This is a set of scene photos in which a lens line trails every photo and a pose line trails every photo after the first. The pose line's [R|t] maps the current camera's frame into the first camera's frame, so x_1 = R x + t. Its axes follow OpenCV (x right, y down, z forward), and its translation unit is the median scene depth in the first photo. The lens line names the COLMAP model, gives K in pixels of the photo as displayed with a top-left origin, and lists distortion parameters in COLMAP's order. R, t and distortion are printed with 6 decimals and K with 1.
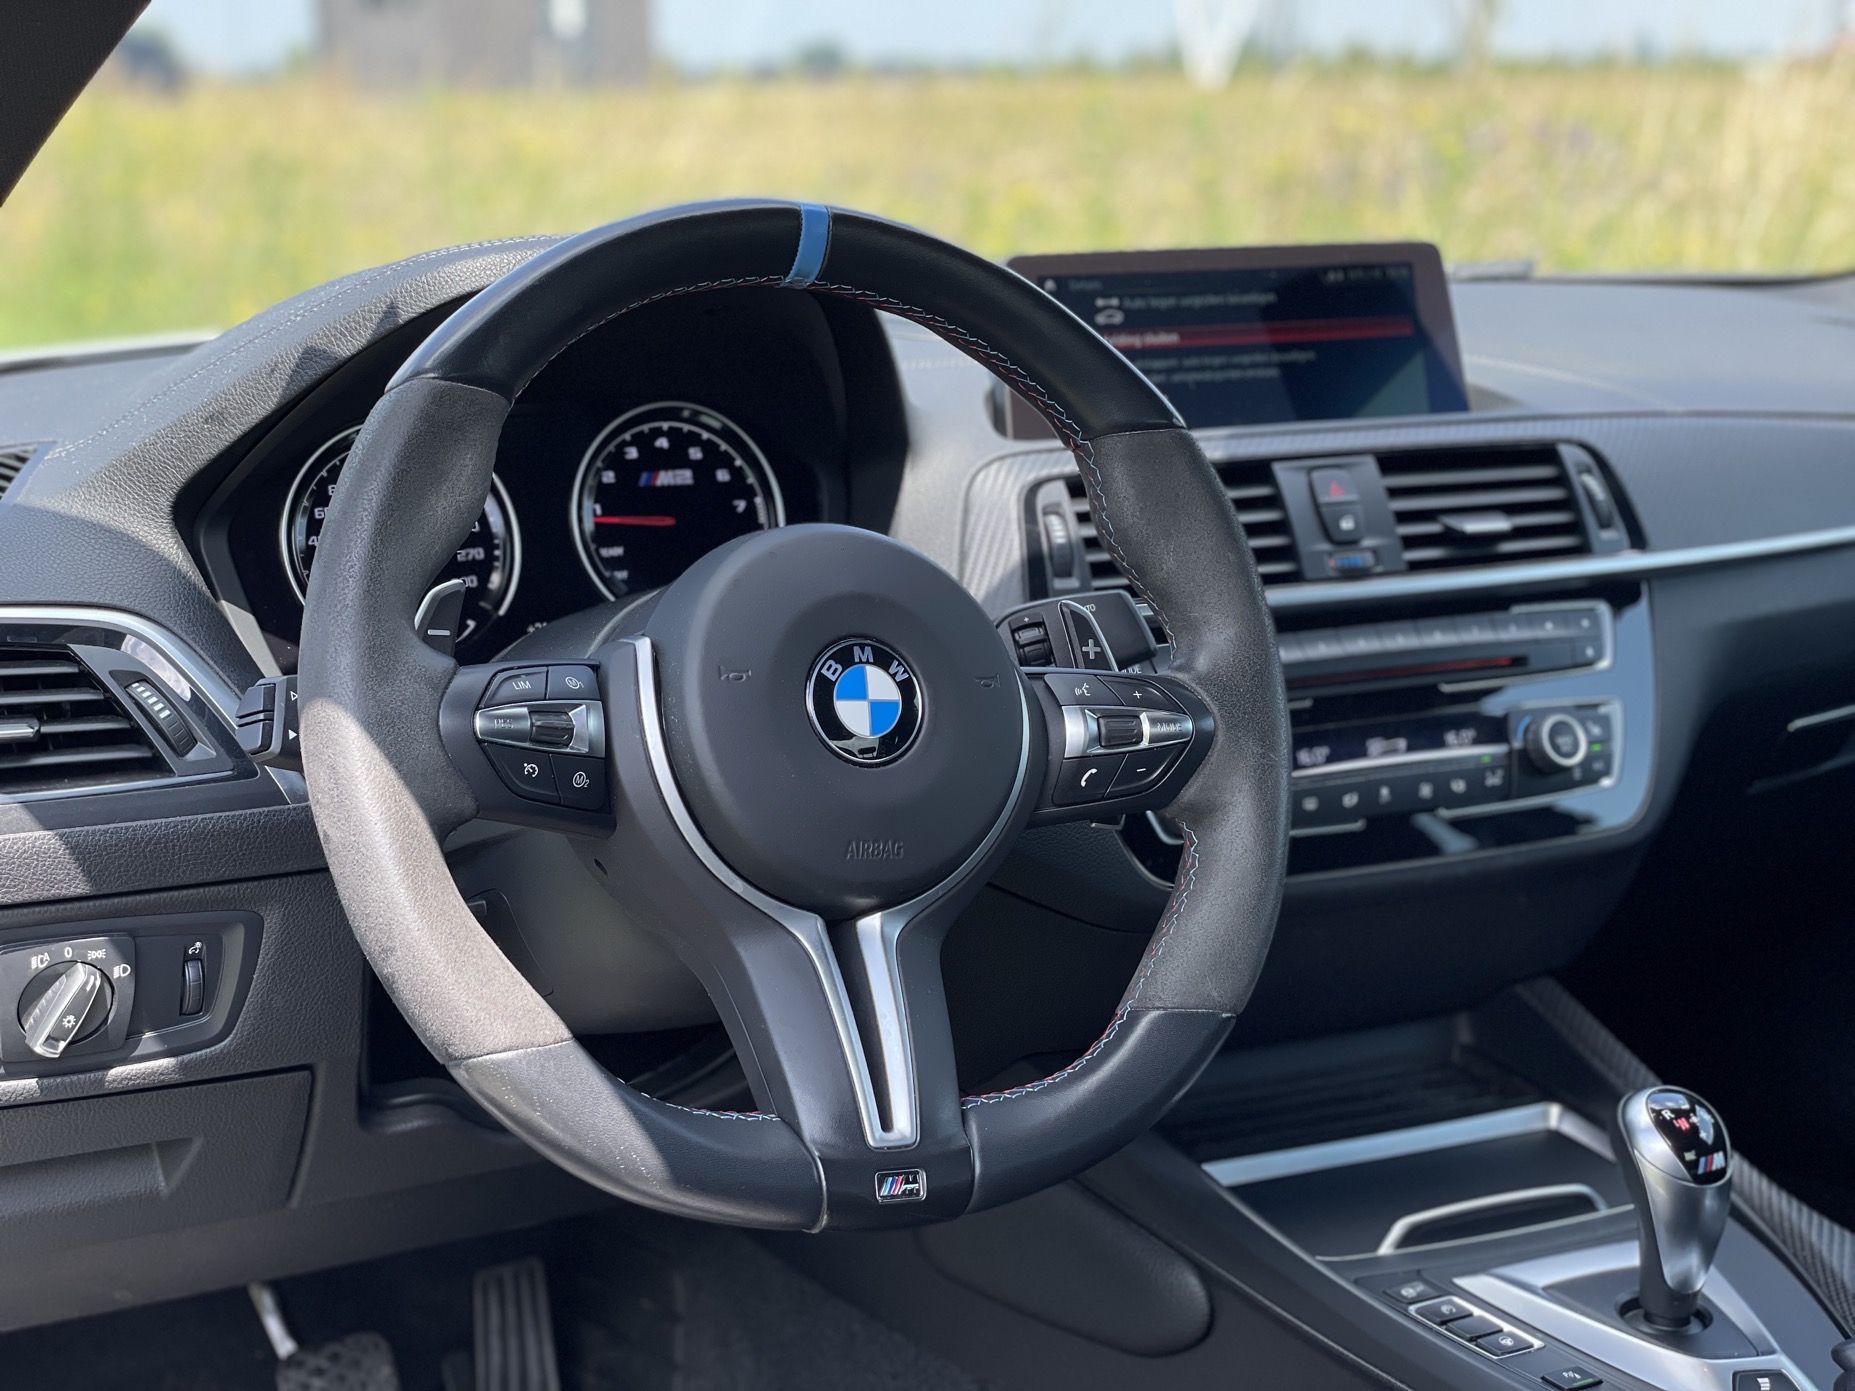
lens RADIAL K [[2732.2, 0, 923.6], [0, 2732.2, 692.9], [0, 0, 1]] dist [0.082203, 0.000000]
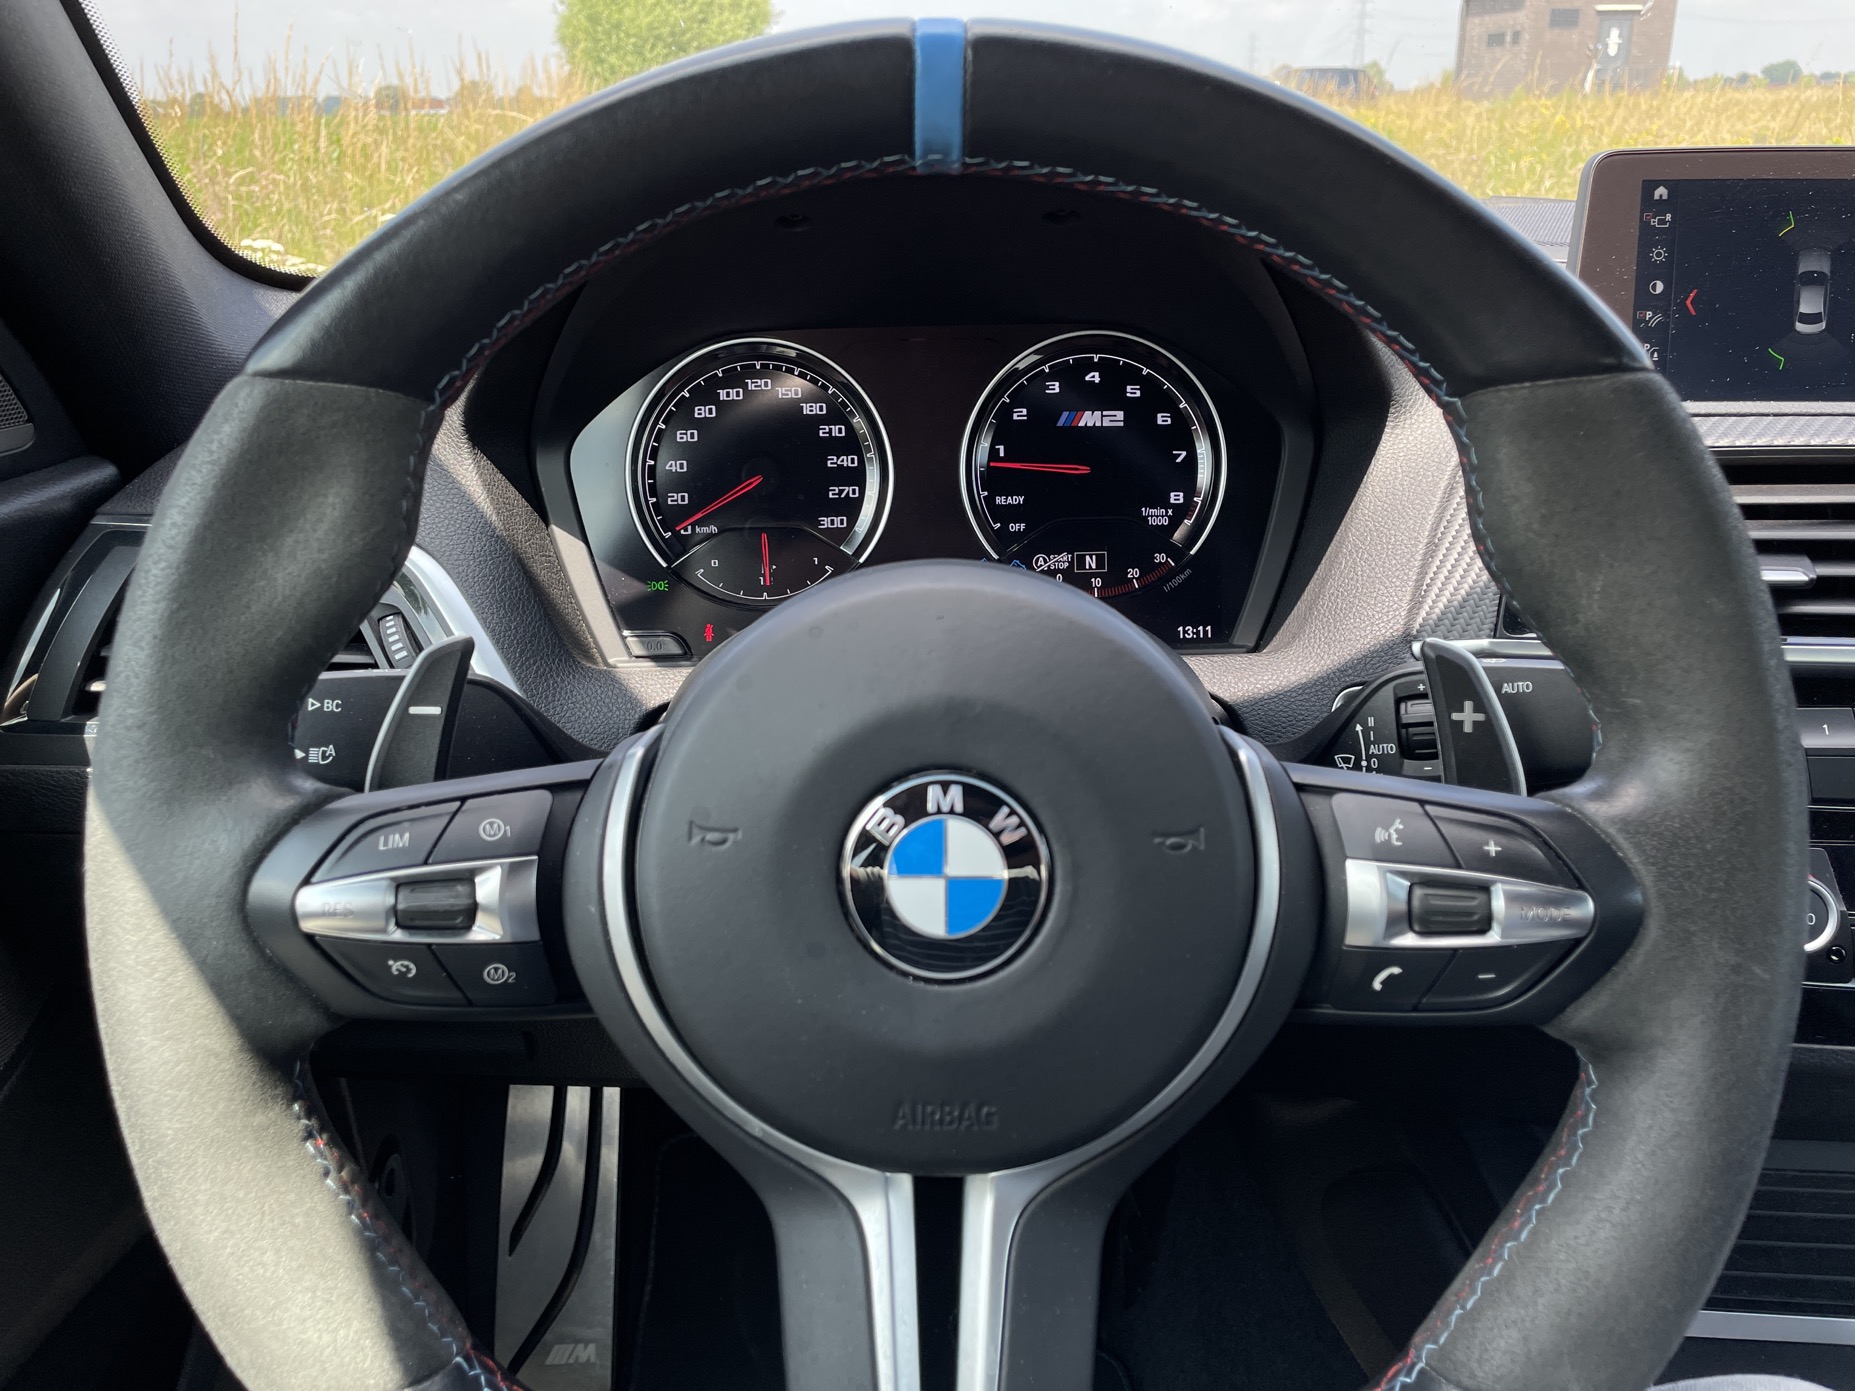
lens RADIAL K [[1378.9, 0, 894.1], [0, 1378.9, 727.0], [0, 0, 1]] dist [0.072460, -0.078964]
pose [[0.872399, 0.085904, -0.481186, 0.105839], [0.009694, 0.981201, 0.192745, -0.082207], [0.488698, -0.172815, 0.855166, 0.670417]]
